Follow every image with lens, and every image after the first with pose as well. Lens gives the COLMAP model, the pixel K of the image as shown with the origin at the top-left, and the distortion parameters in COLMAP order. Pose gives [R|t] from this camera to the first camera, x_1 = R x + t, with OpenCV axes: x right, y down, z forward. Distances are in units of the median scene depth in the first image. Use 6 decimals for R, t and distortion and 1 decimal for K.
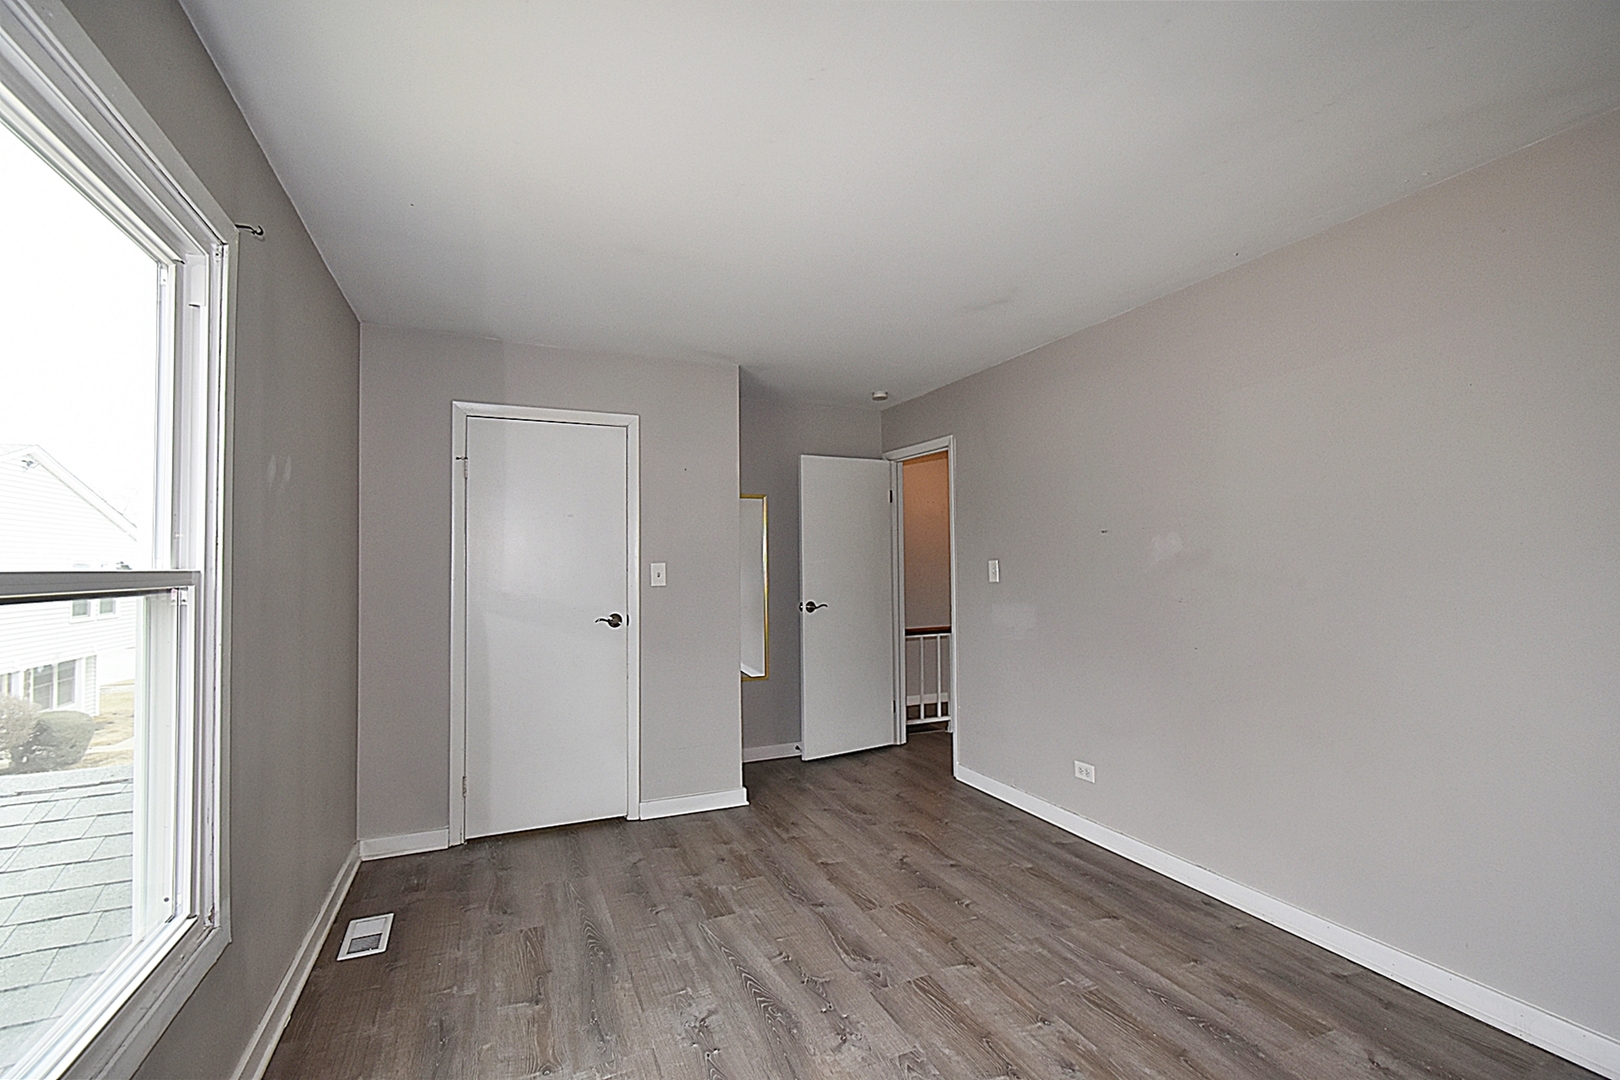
lens RADIAL K [[709.8, 0, 817.5], [0, 709.8, 544.4], [0, 0, 1]] dist [0.003839, 0.000180]
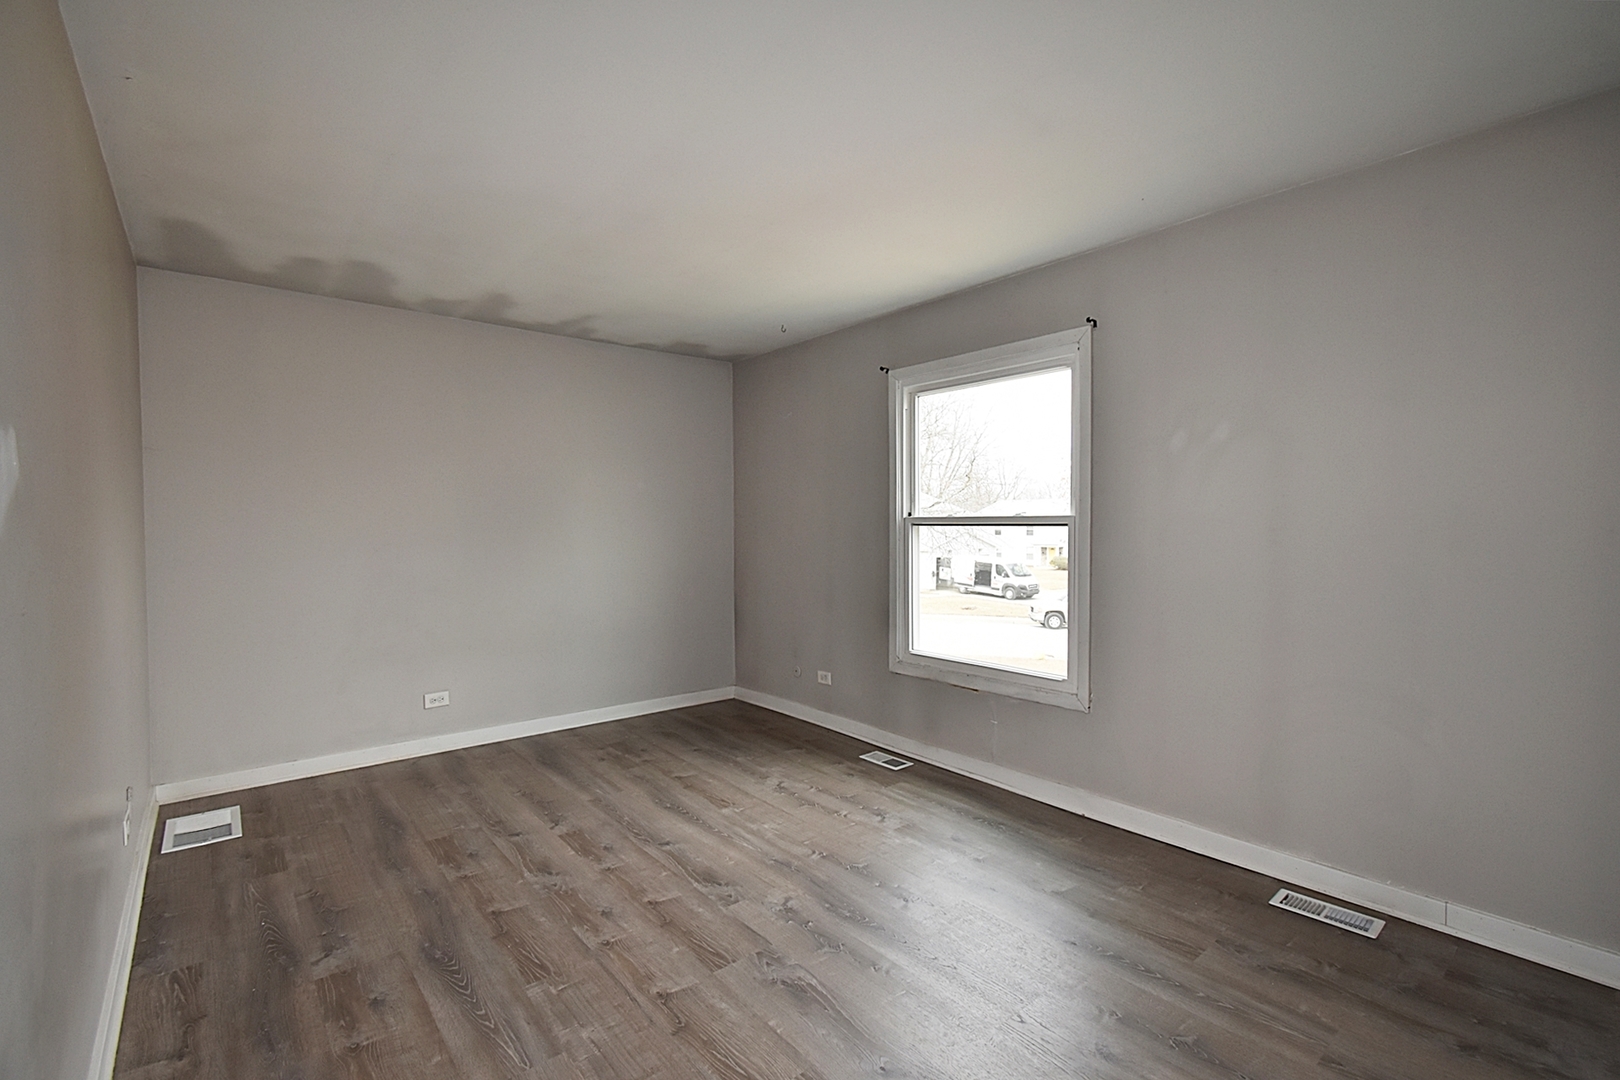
lens RADIAL K [[709.8, 0, 817.5], [0, 709.8, 544.4], [0, 0, 1]] dist [0.003839, 0.000180]
pose [[-0.960901, 0.023042, -0.275932, 0.271250], [0.022655, 0.999733, 0.004591, 0.065729], [0.275964, -0.001840, -0.961166, 1.945828]]
